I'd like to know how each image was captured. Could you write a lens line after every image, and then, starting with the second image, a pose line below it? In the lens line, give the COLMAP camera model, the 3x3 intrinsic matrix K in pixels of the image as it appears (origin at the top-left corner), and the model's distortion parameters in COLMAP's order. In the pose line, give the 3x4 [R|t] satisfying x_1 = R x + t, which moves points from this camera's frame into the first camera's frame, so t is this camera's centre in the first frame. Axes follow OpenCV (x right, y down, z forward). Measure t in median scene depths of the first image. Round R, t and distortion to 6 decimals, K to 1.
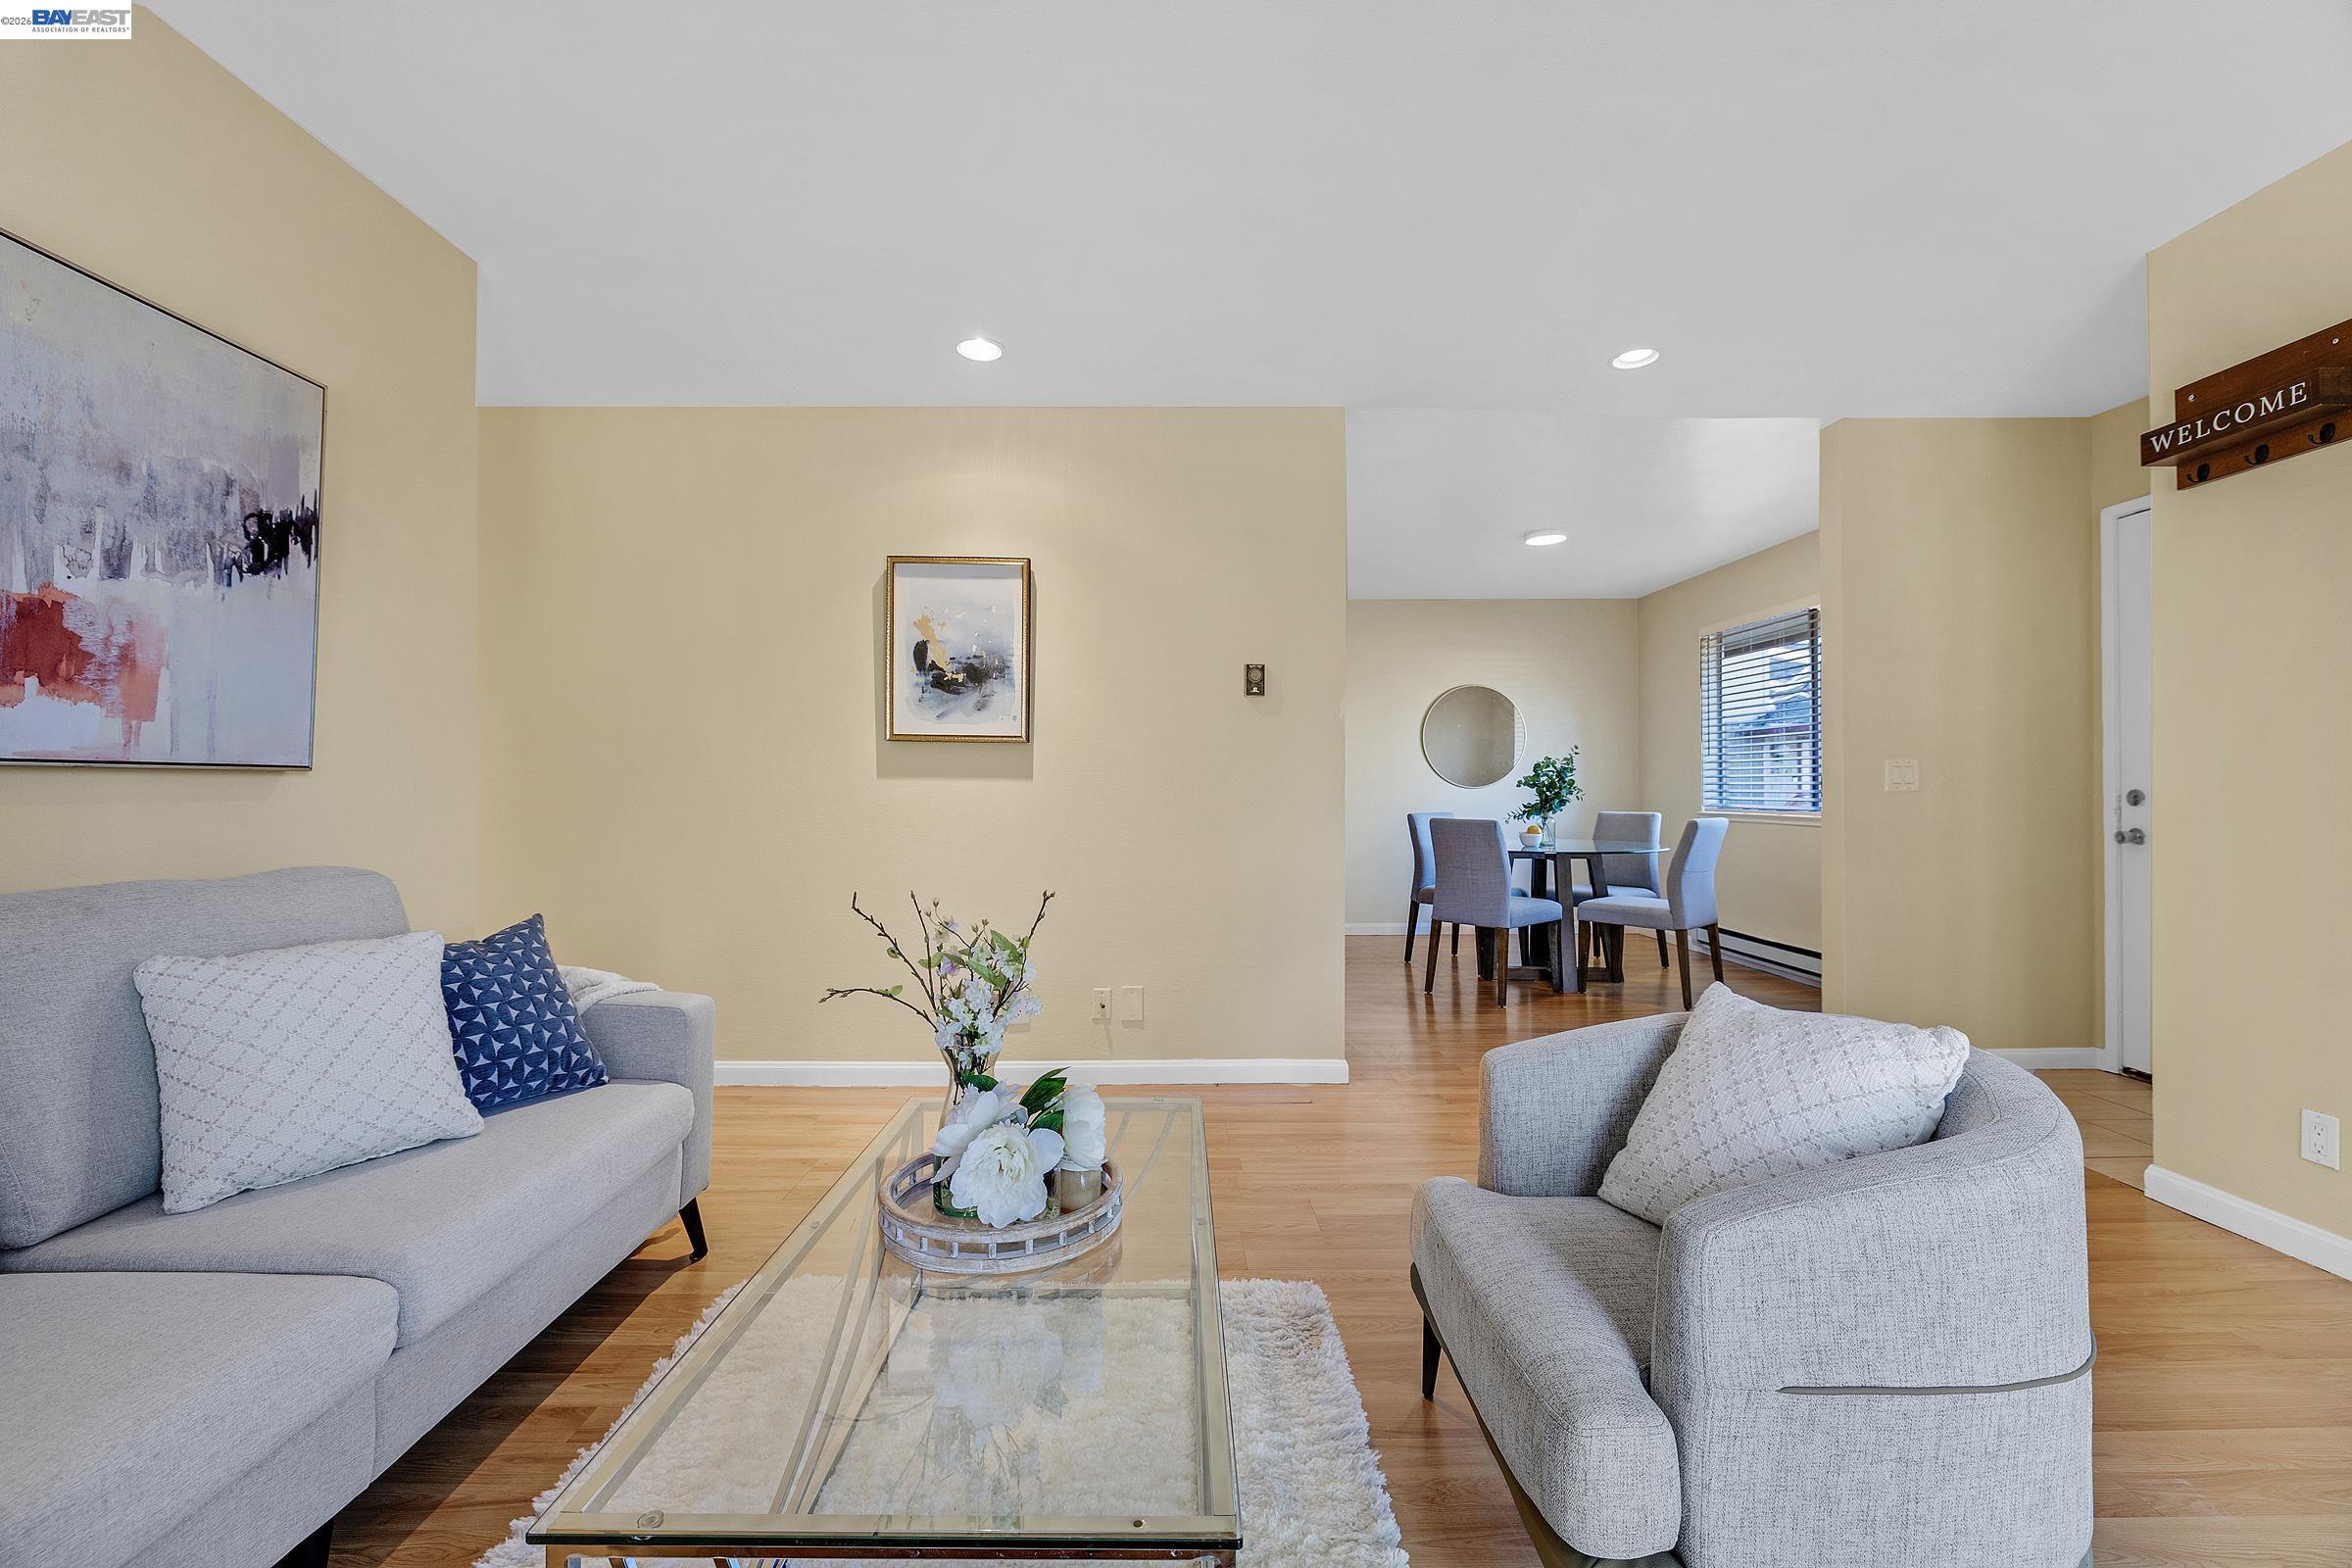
lens RADIAL K [[982.3, 0, 1166.7], [0, 982.3, 788.8], [0, 0, 1]] dist [-0.000359, 0.000087]
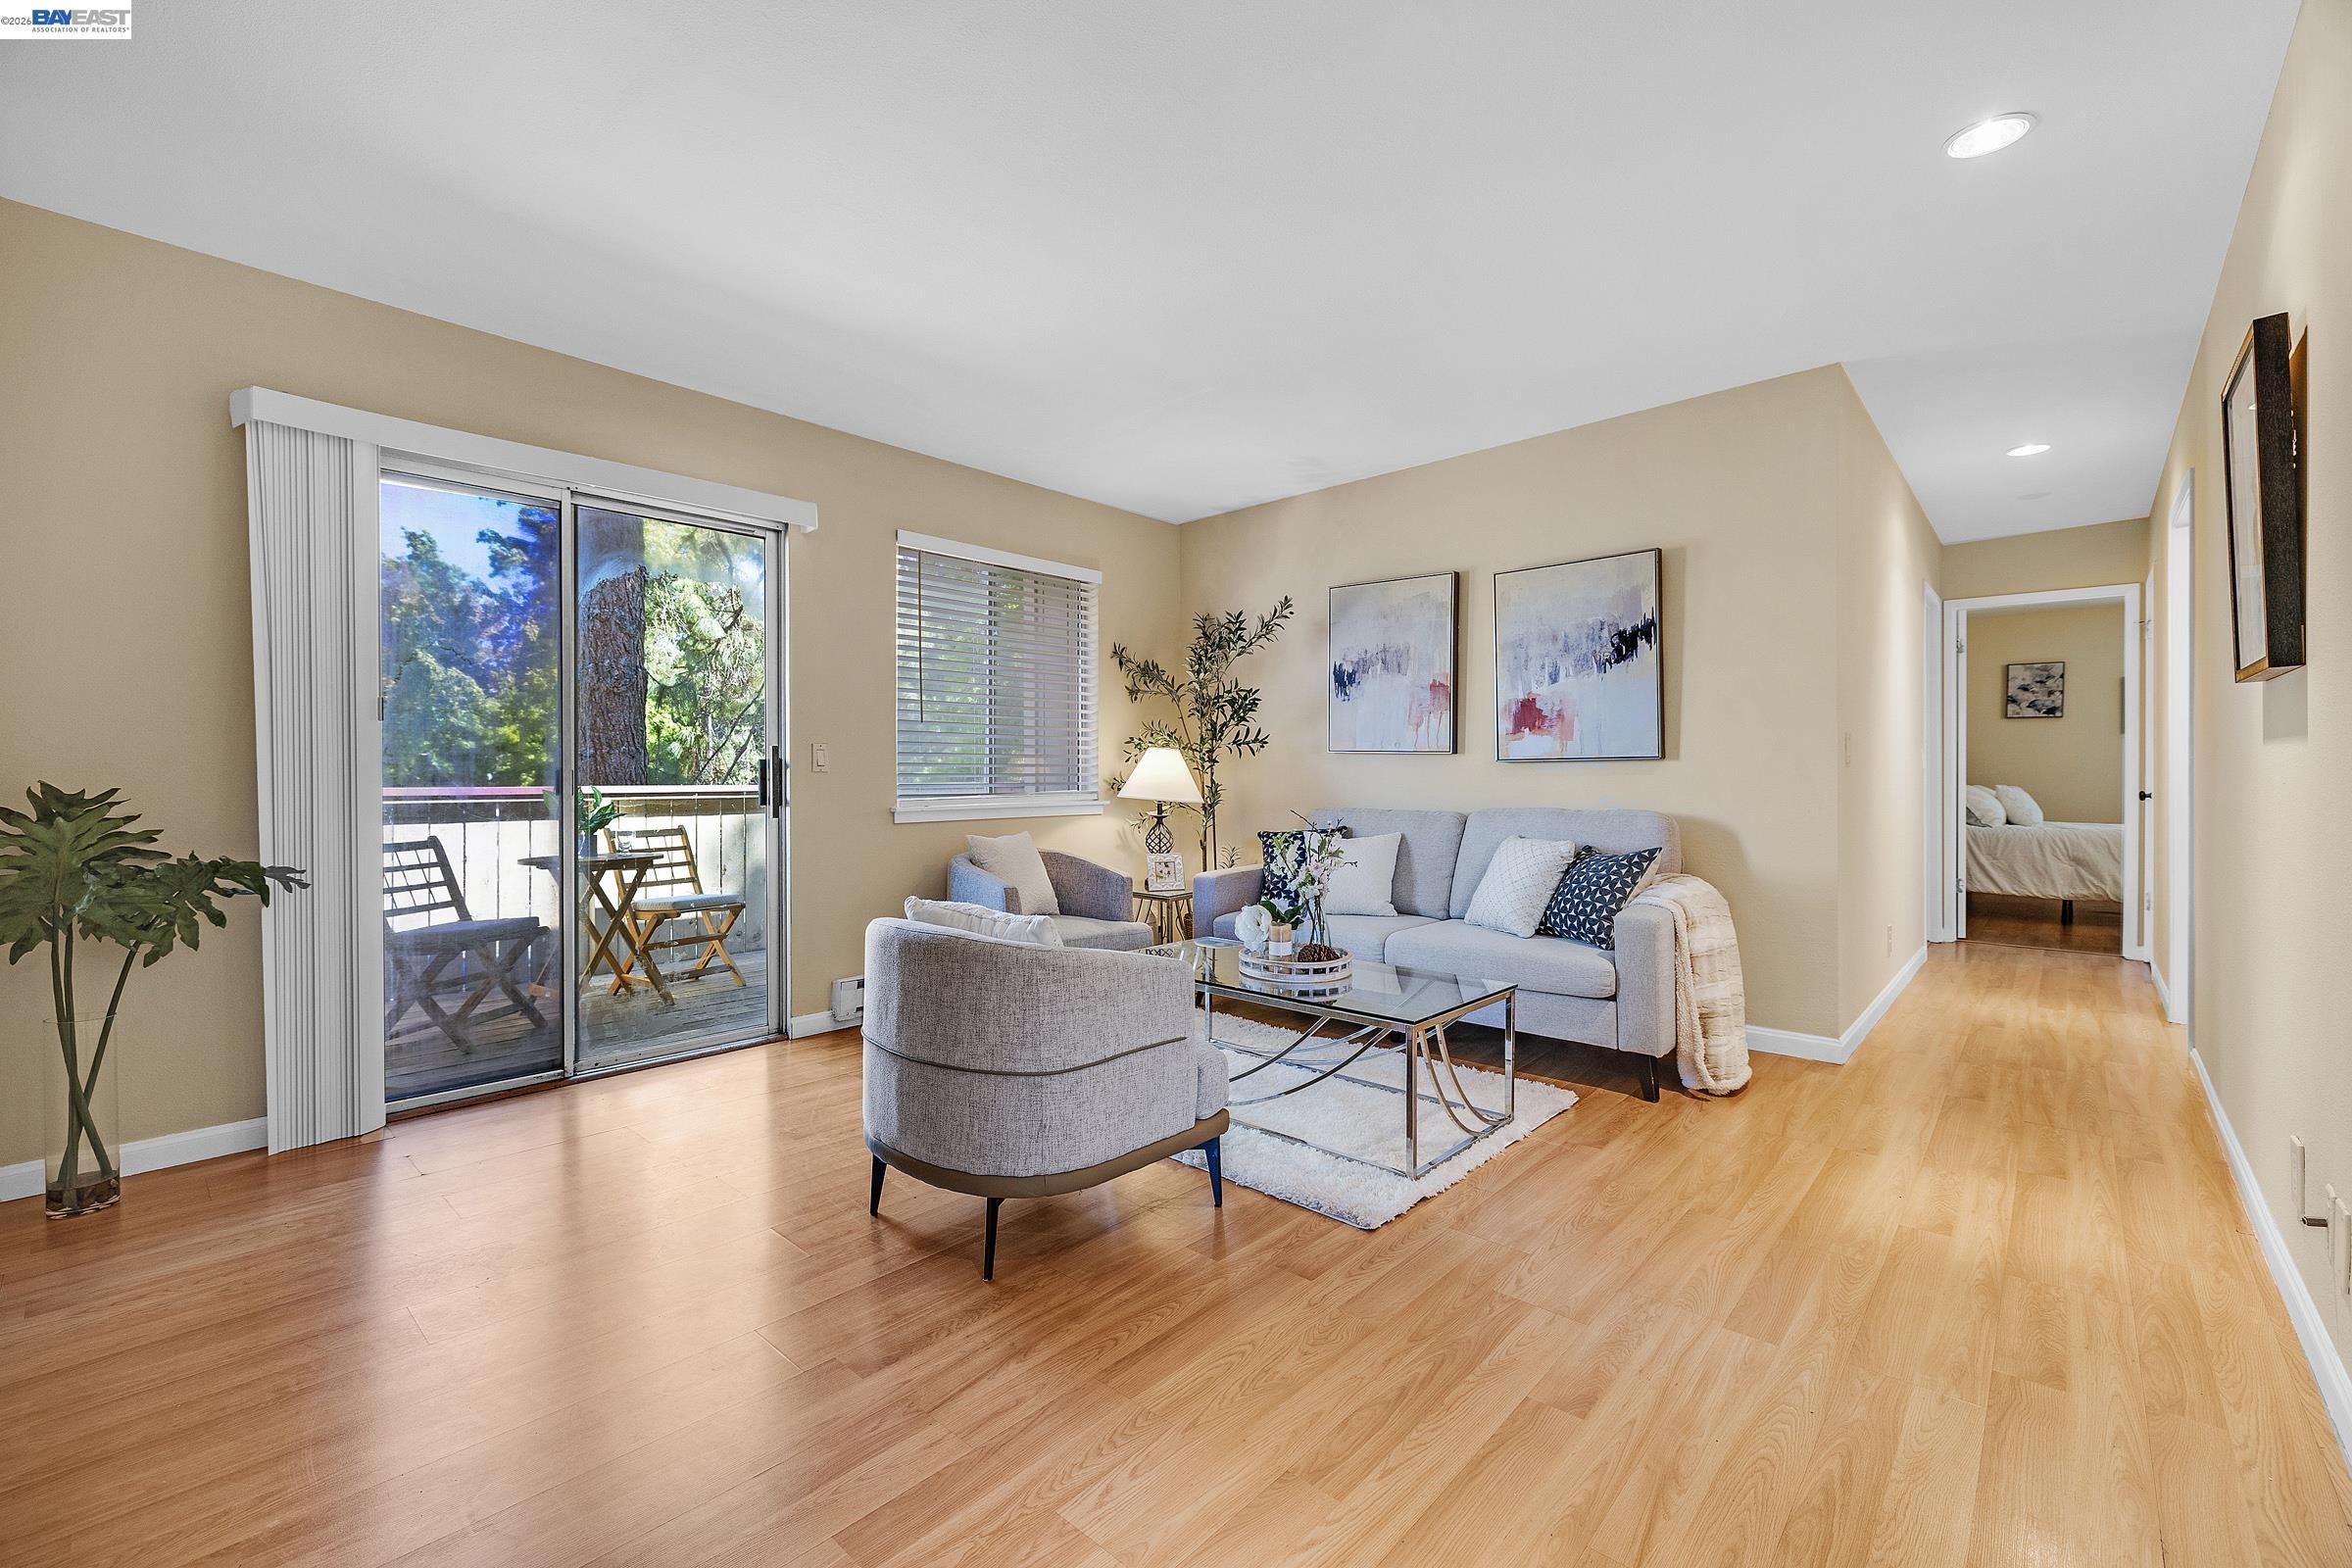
lens RADIAL K [[986.6, 0, 1166.8], [0, 986.6, 783.0], [0, 0, 1]] dist [-0.001600, -0.000011]
pose [[-0.683344, 0.004820, -0.730081, 0.653152], [0.003934, 0.999988, 0.002920, 0.010326], [0.730086, -0.000877, -0.683355, 0.937703]]
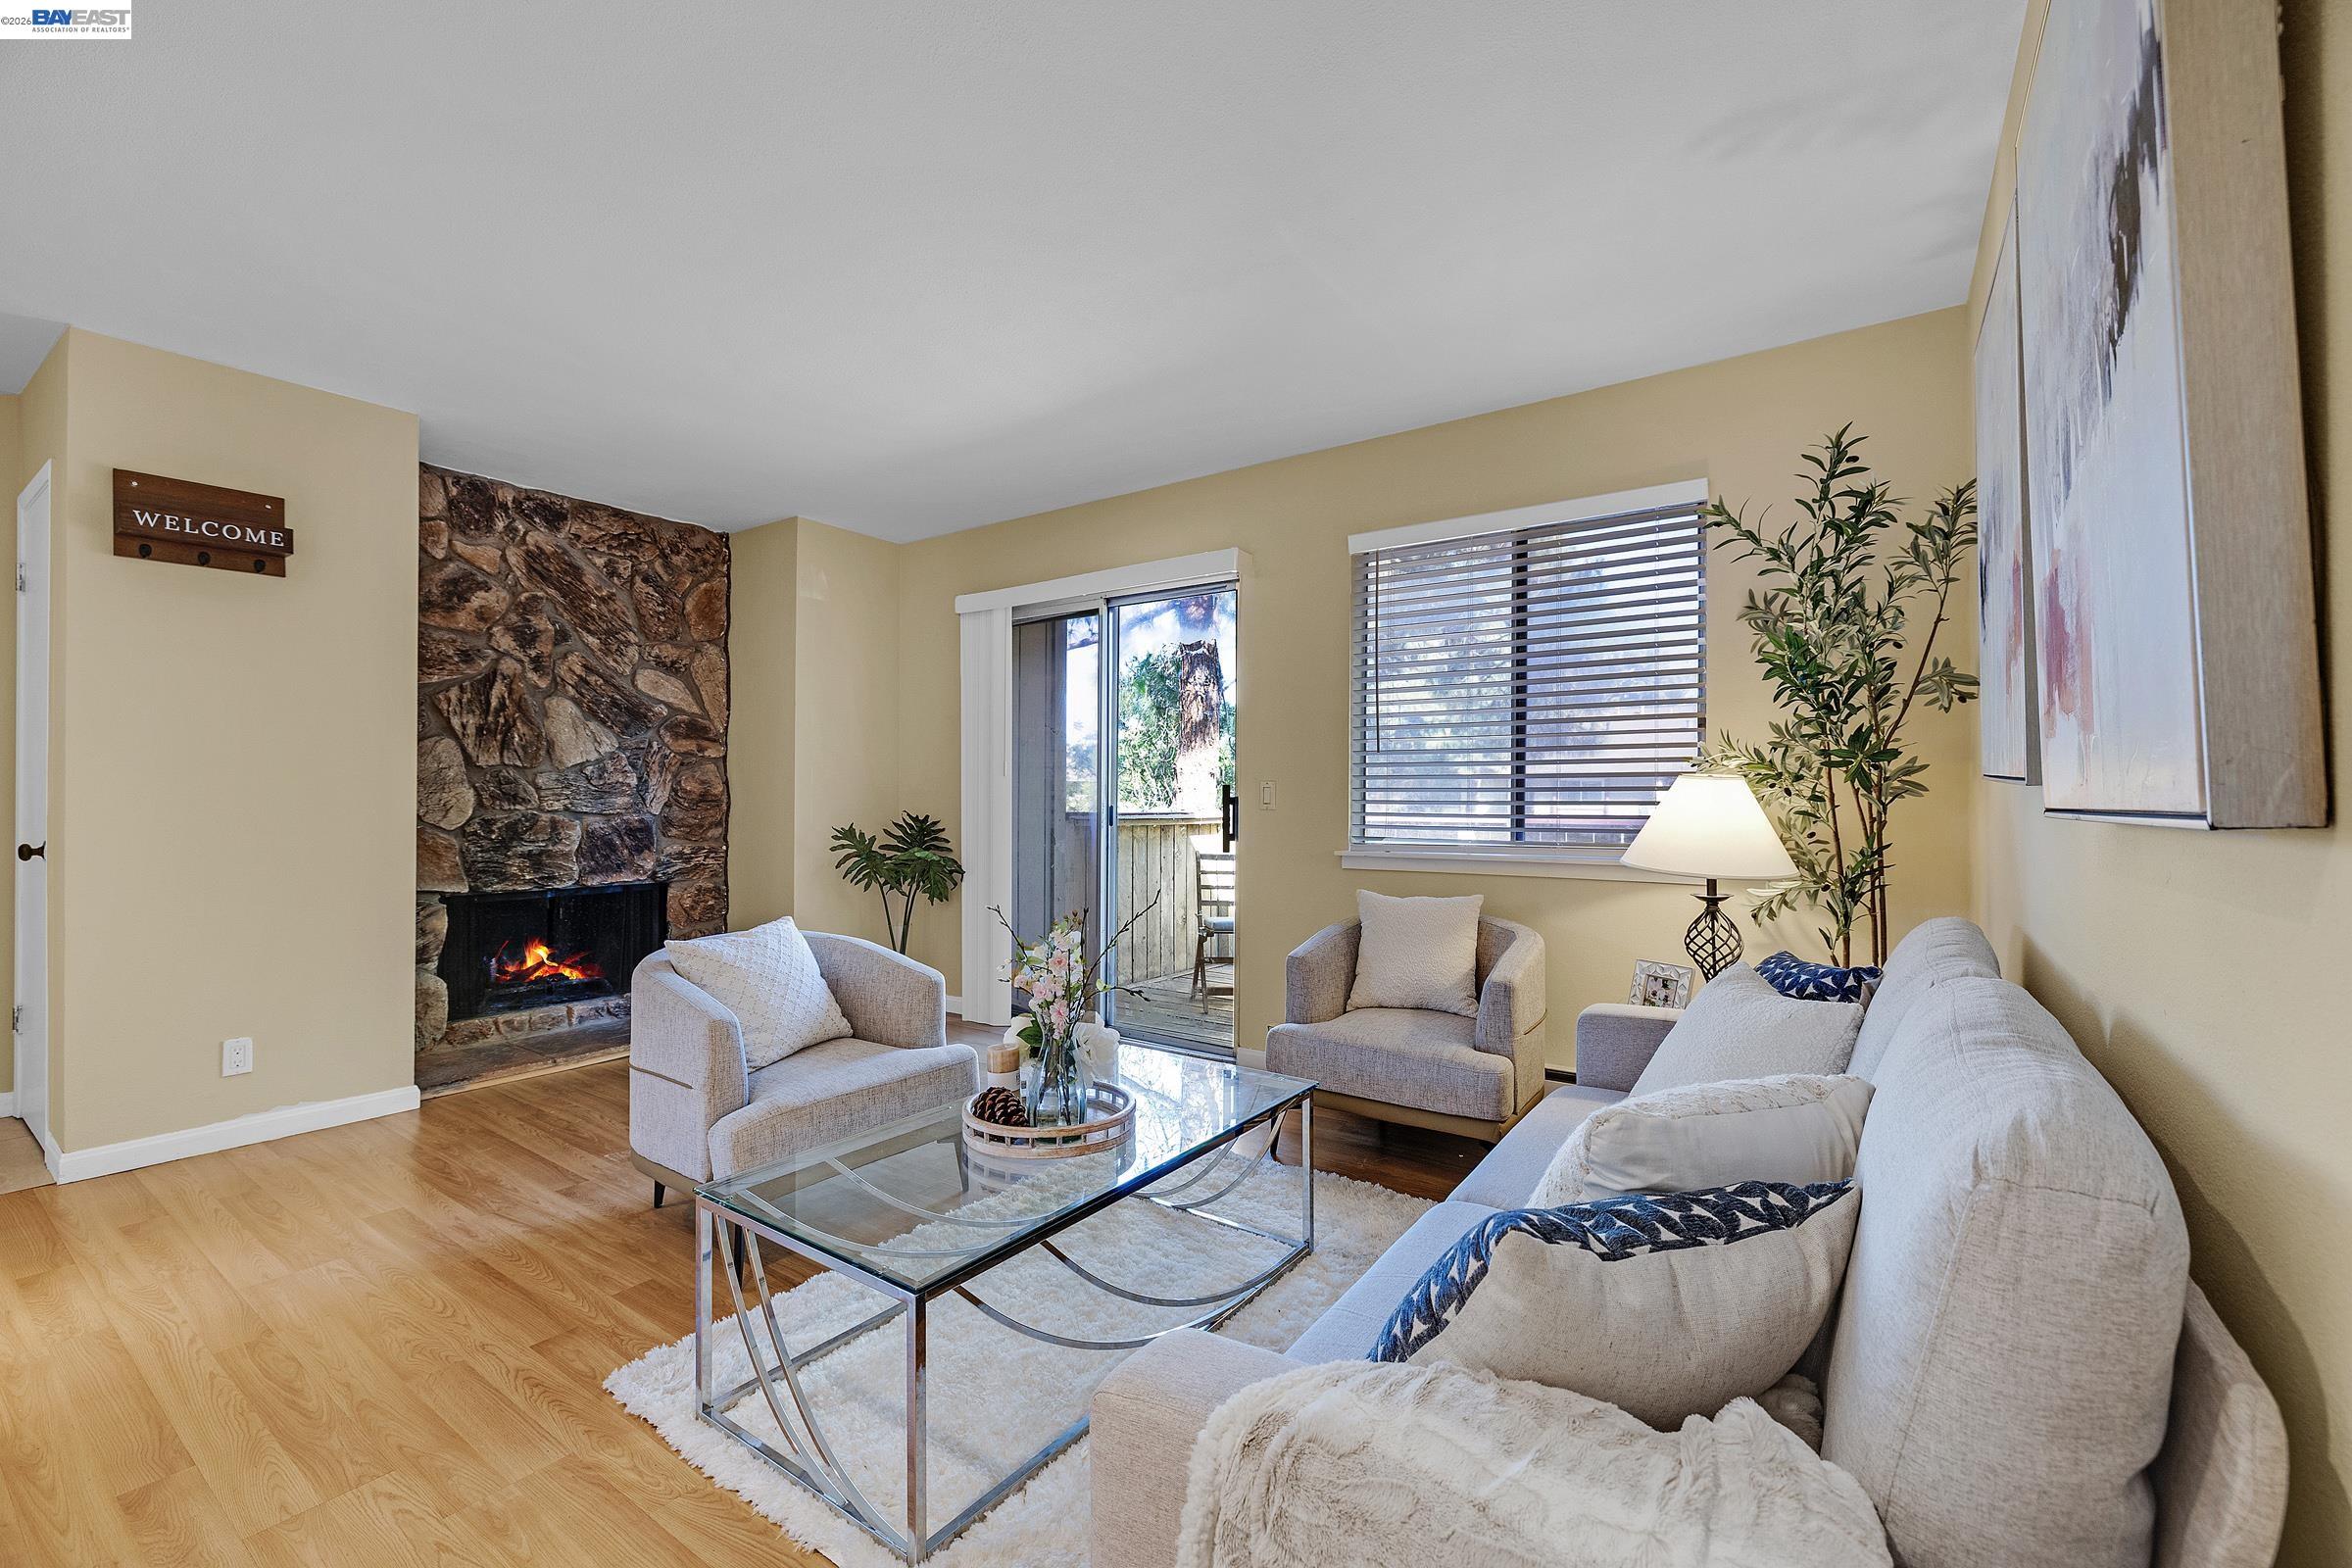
lens RADIAL K [[982.3, 0, 1166.7], [0, 982.3, 788.8], [0, 0, 1]] dist [-0.000359, 0.000087]
pose [[-0.808846, -0.000955, 0.588019, -0.465823], [-0.006127, 0.999958, -0.006804, -0.018776], [-0.587988, -0.009106, -0.808818, 0.850892]]
